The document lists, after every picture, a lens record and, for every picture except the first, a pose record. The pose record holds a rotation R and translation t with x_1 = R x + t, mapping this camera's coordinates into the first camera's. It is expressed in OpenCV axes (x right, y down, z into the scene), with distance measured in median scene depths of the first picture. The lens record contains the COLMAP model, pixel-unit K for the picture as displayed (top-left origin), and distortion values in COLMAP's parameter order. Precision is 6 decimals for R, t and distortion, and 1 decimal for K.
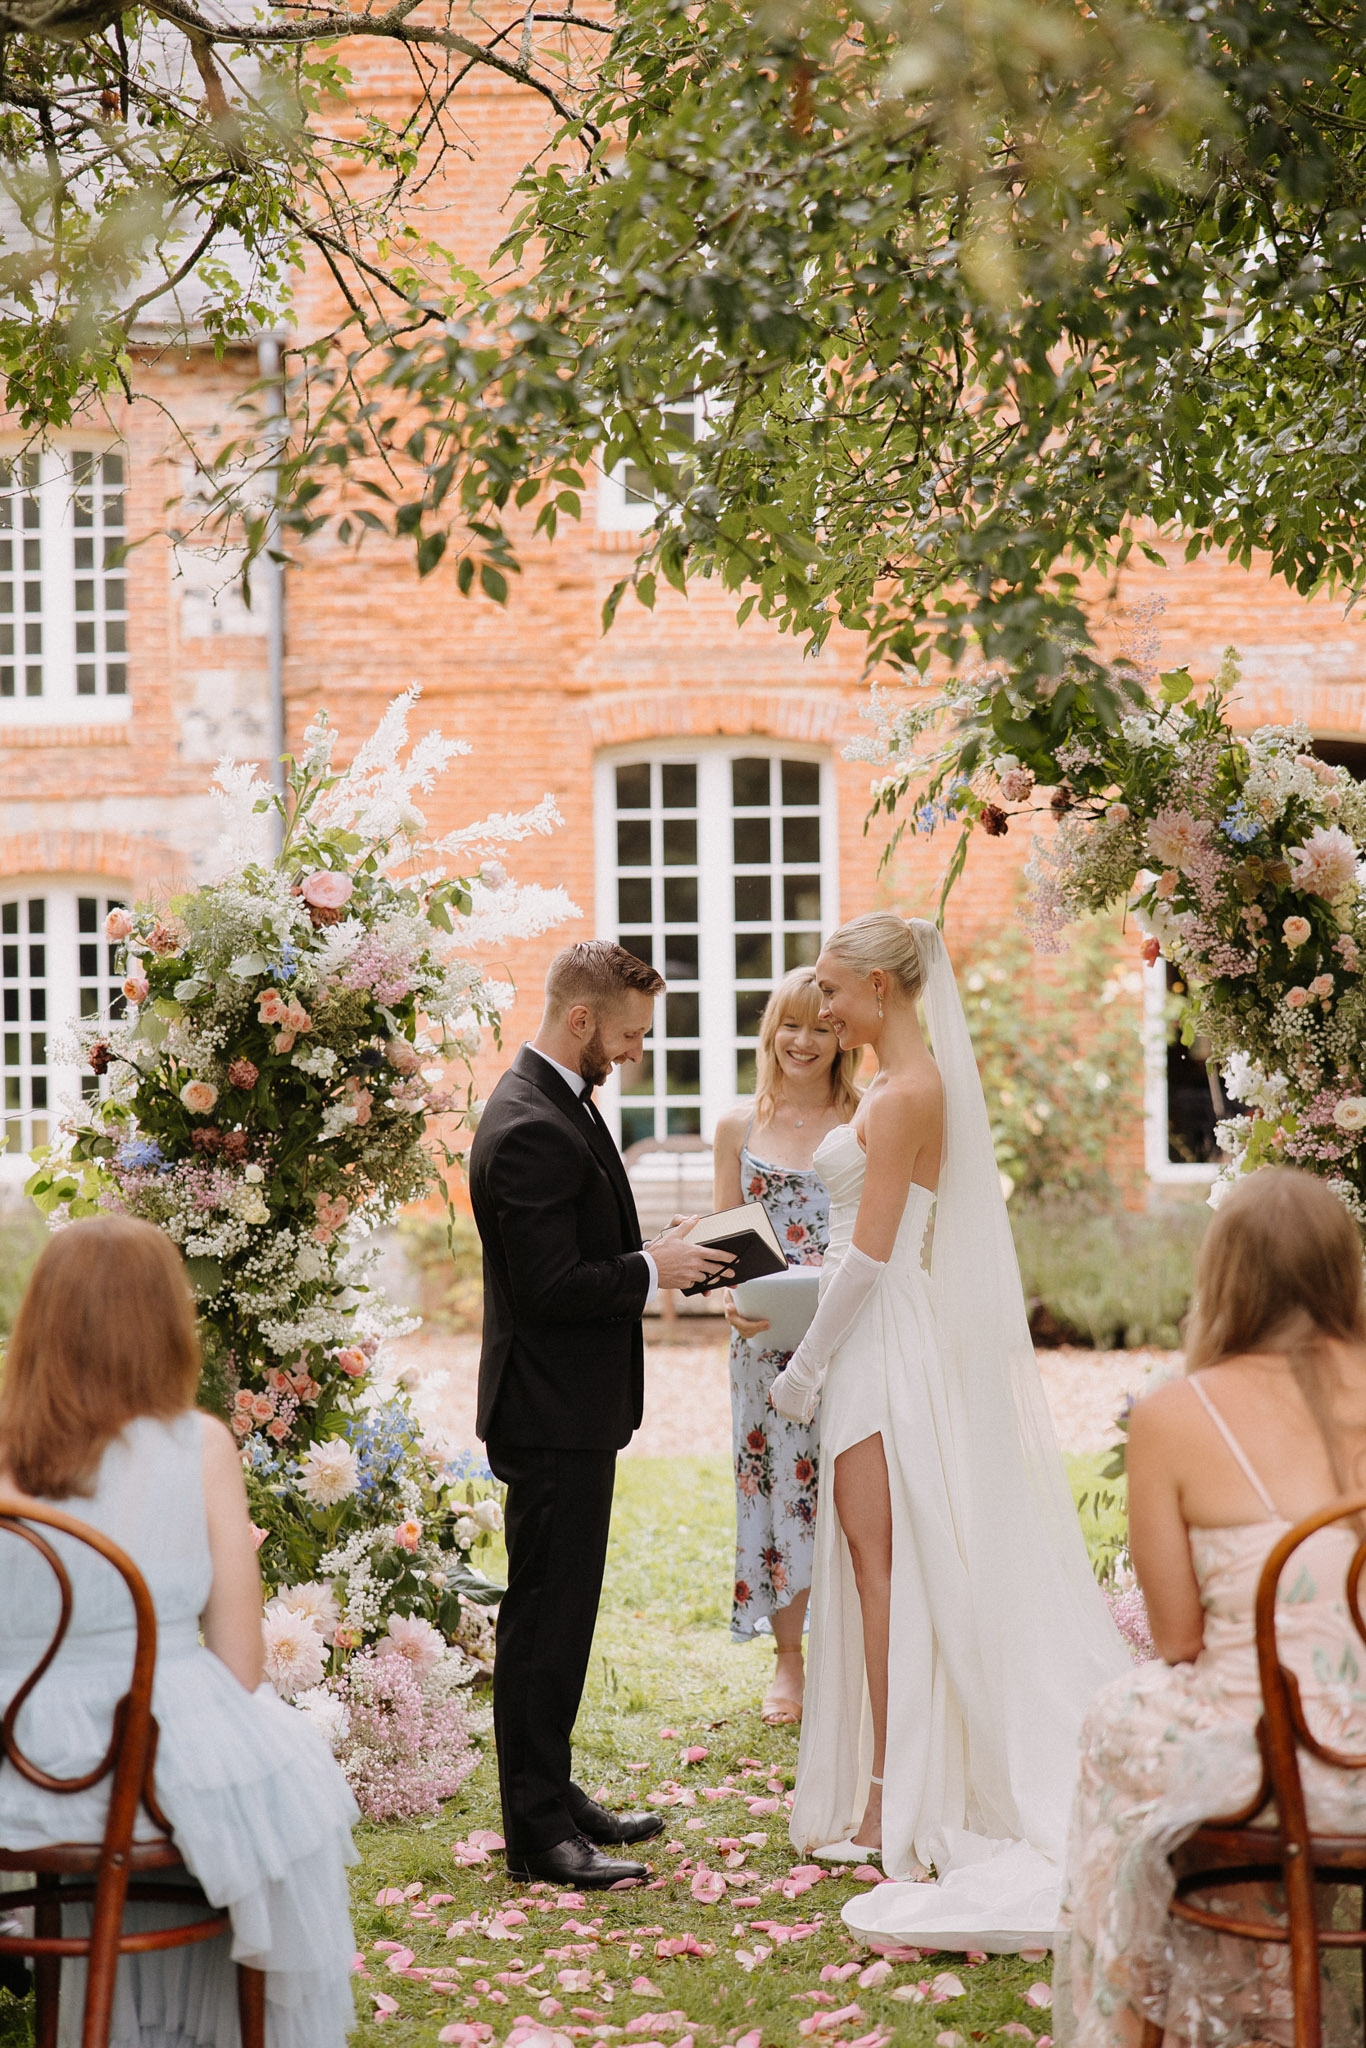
lens RADIAL K [[4147.0, 0, 643.8], [0, 4147.0, 1012.8], [0, 0, 1]] dist [0.142522, 0.000000]
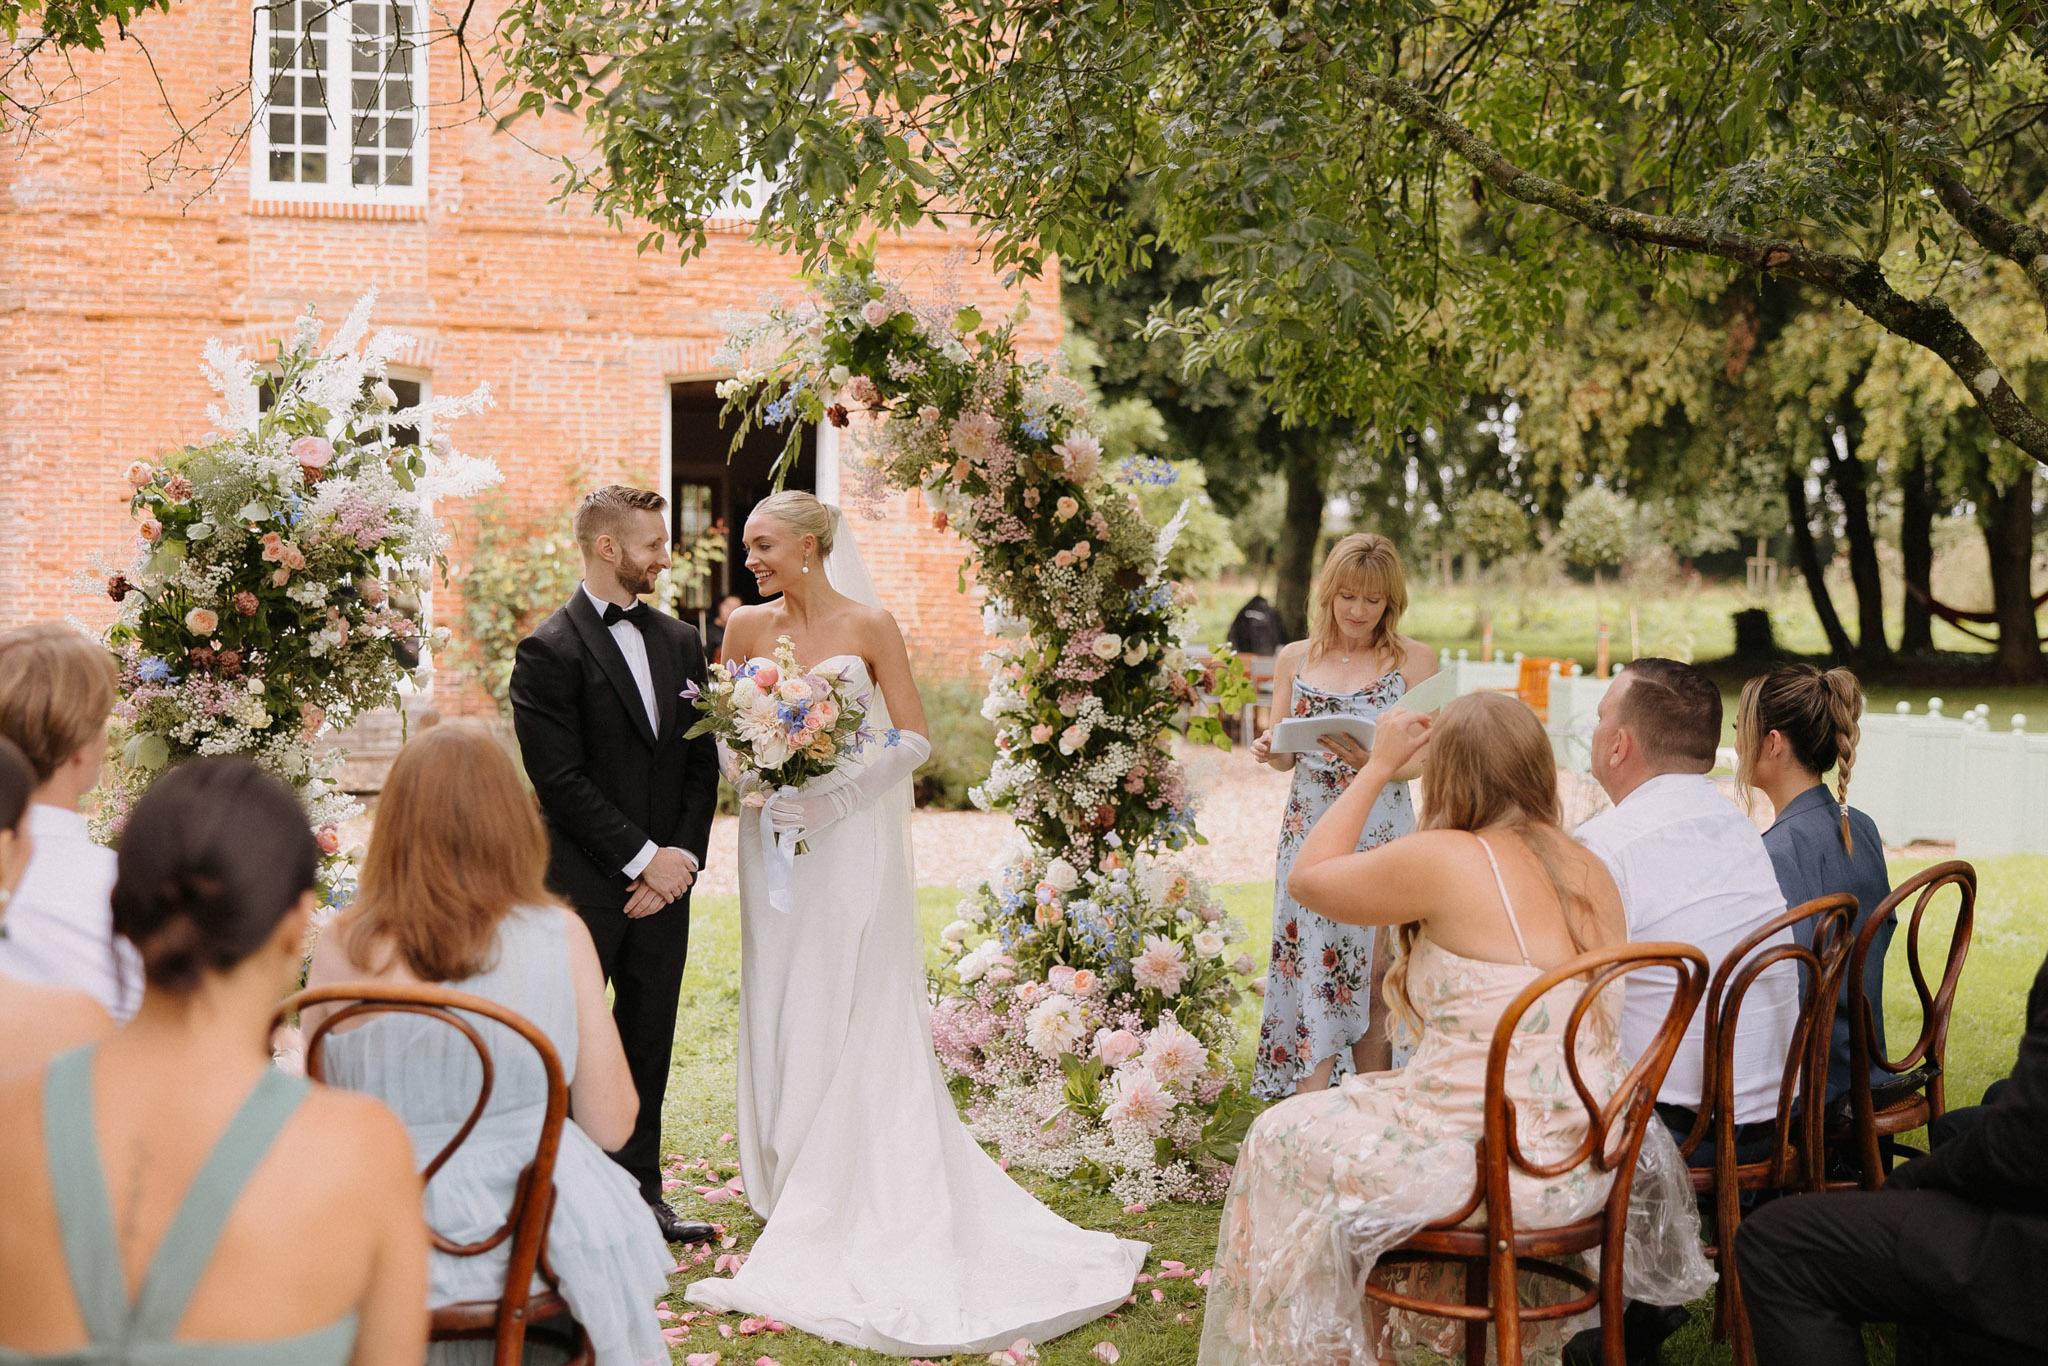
lens RADIAL K [[2784.3, 0, 999.8], [0, 2784.3, 628.1], [0, 0, 1]] dist [0.016681, 0.000000]
pose [[0.944530, 0.013317, 0.328156, -0.154192], [-0.018843, 0.999729, 0.013665, 0.006829], [-0.327885, -0.019091, 0.944525, 0.170299]]
